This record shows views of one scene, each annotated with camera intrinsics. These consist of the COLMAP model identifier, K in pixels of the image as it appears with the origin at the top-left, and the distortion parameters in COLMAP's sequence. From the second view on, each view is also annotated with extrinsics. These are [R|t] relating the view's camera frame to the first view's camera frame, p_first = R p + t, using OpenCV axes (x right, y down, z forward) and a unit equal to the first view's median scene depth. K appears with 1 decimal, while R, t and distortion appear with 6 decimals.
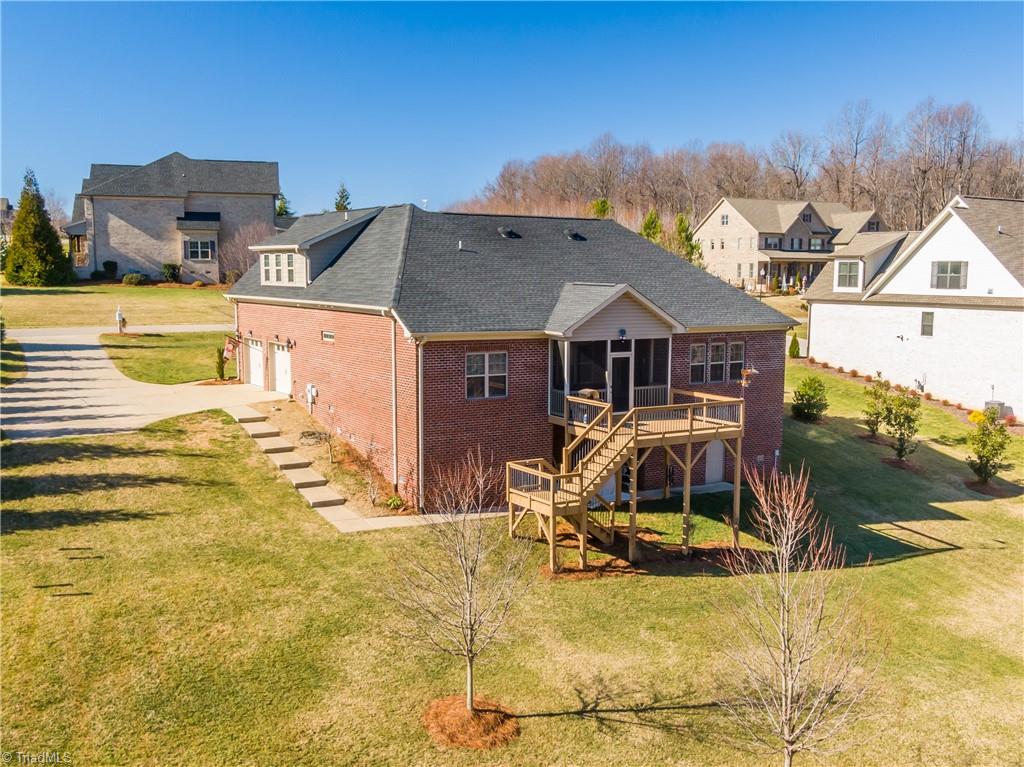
lens RADIAL K [[1061.0, 0, 549.6], [0, 1061.0, 385.1], [0, 0, 1]] dist [0.011155, 0.013191]
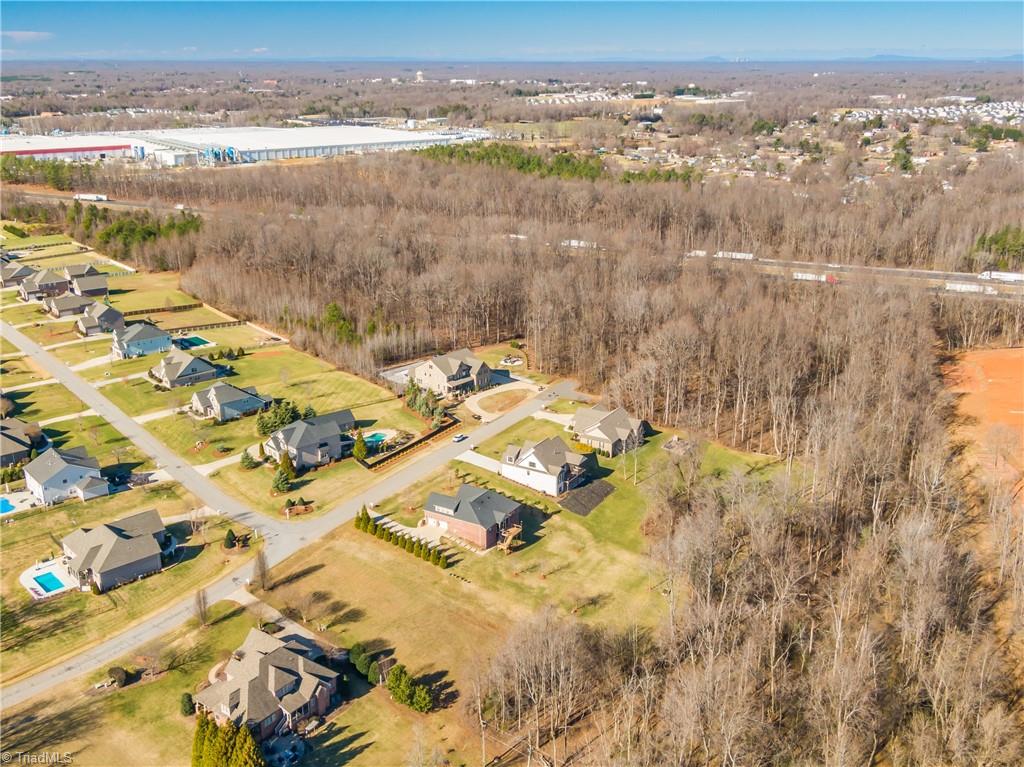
lens RADIAL K [[986.1, 0, 512.0], [0, 986.1, 383.5], [0, 0, 1]] dist [0.010955, 0.024586]
pose [[0.899226, -0.147682, 0.411804, -2.704132], [0.052997, 0.971140, 0.232547, -2.691086], [-0.434262, -0.187288, 0.881101, -5.146015]]
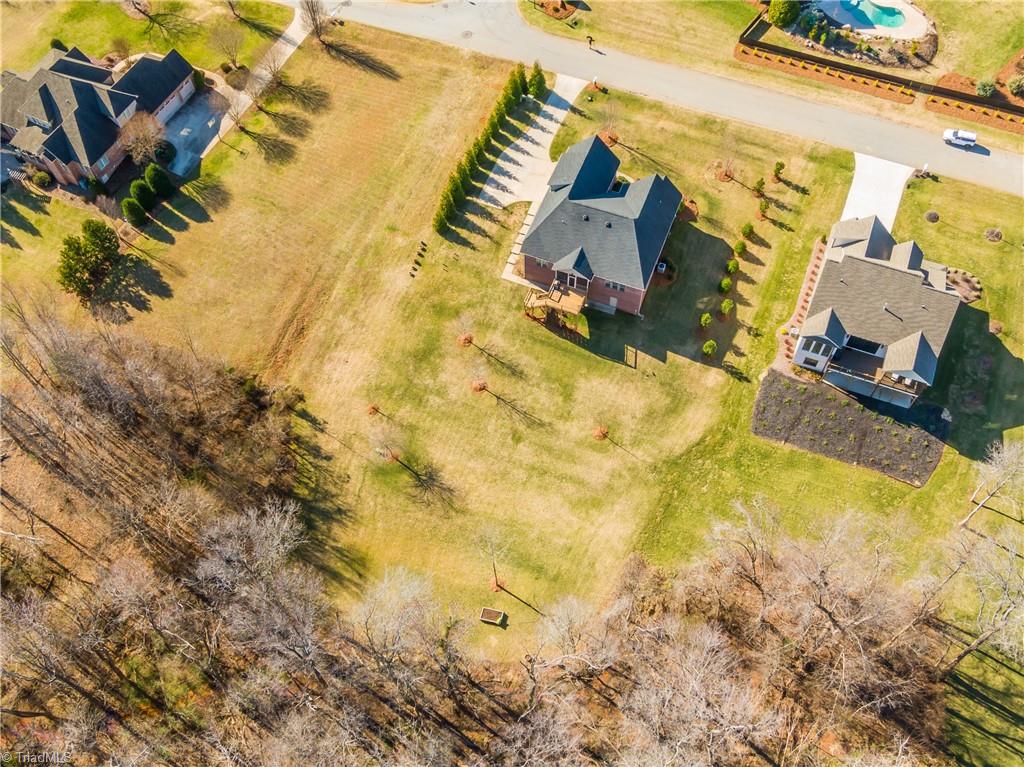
lens RADIAL K [[986.1, 0, 512.0], [0, 986.1, 383.5], [0, 0, 1]] dist [0.010955, 0.024586]
pose [[0.576458, 0.689480, -0.438536, 1.818758], [-0.064855, 0.573593, 0.816569, -2.778223], [0.814549, -0.442276, 0.375368, -0.681532]]
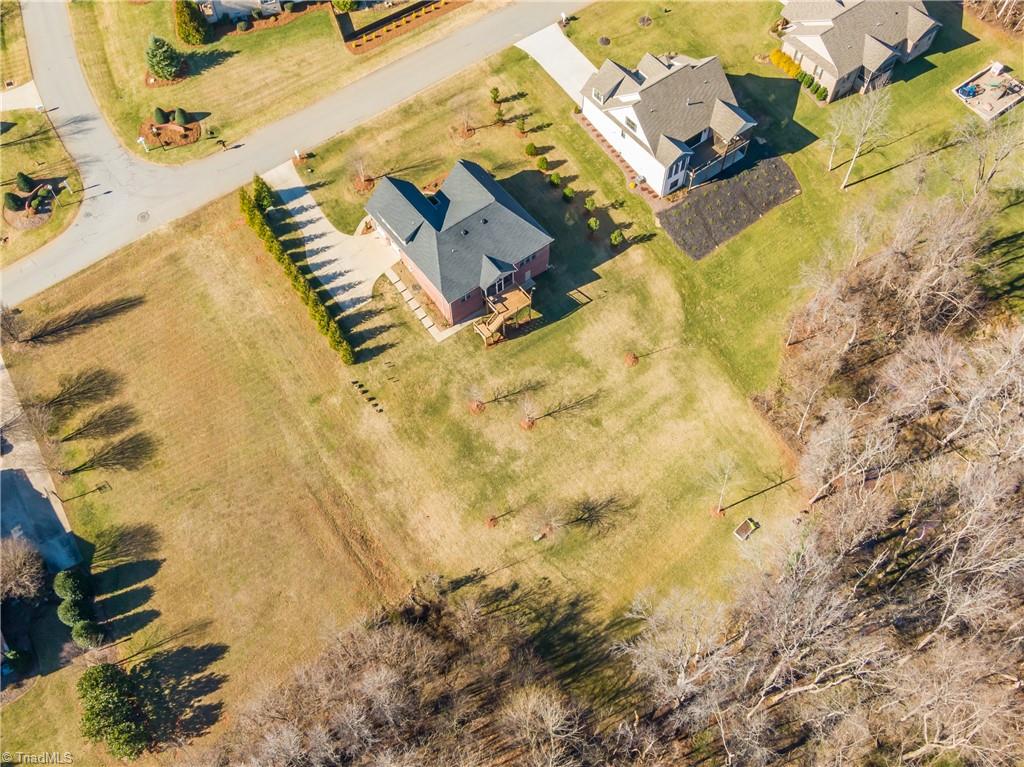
lens RADIAL K [[986.1, 0, 512.0], [0, 986.1, 383.5], [0, 0, 1]] dist [0.010955, 0.024586]
pose [[0.997276, -0.070726, 0.020934, 0.011910], [0.025554, 0.597540, 0.801432, -2.748328], [-0.069191, -0.798714, 0.597720, -1.452037]]
